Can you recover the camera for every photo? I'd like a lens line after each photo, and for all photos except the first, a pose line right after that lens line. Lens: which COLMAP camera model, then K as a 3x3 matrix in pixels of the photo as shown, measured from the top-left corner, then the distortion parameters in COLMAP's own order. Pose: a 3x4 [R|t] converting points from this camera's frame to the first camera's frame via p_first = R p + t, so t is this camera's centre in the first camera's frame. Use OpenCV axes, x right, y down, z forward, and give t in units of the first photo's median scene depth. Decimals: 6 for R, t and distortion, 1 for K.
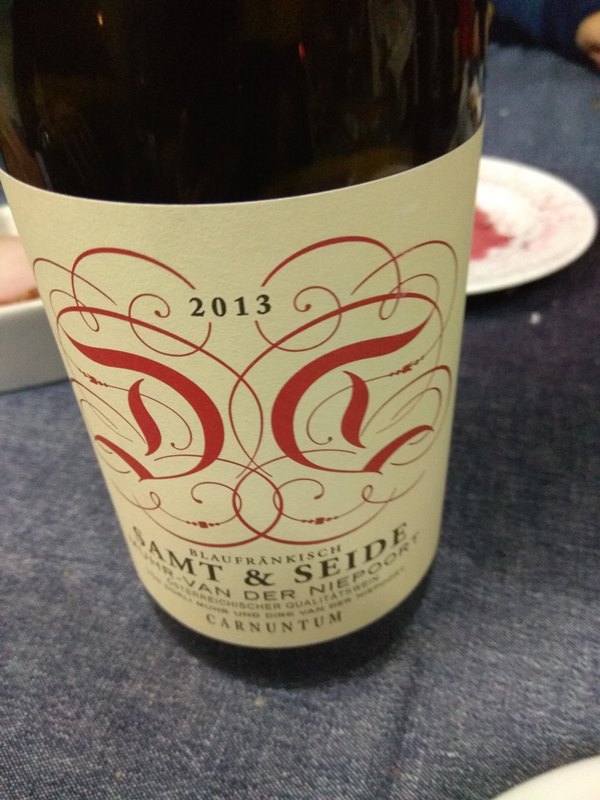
lens RADIAL K [[599.5, 0, 299.6], [0, 599.5, 392.5], [0, 0, 1]] dist [0.080351, -0.172903]
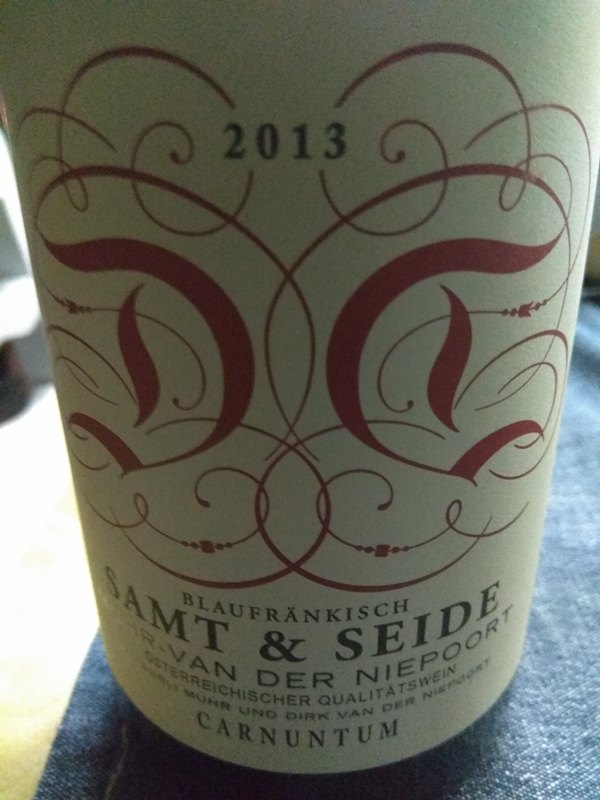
lens RADIAL K [[613.9, 0, 300.8], [0, 613.9, 404.9], [0, 0, 1]] dist [0.062714, -0.121350]
pose [[0.998220, 0.054795, -0.023565, -0.046770], [-0.058663, 0.973351, -0.221689, 0.203305], [0.010790, 0.222677, 0.974833, 0.286064]]
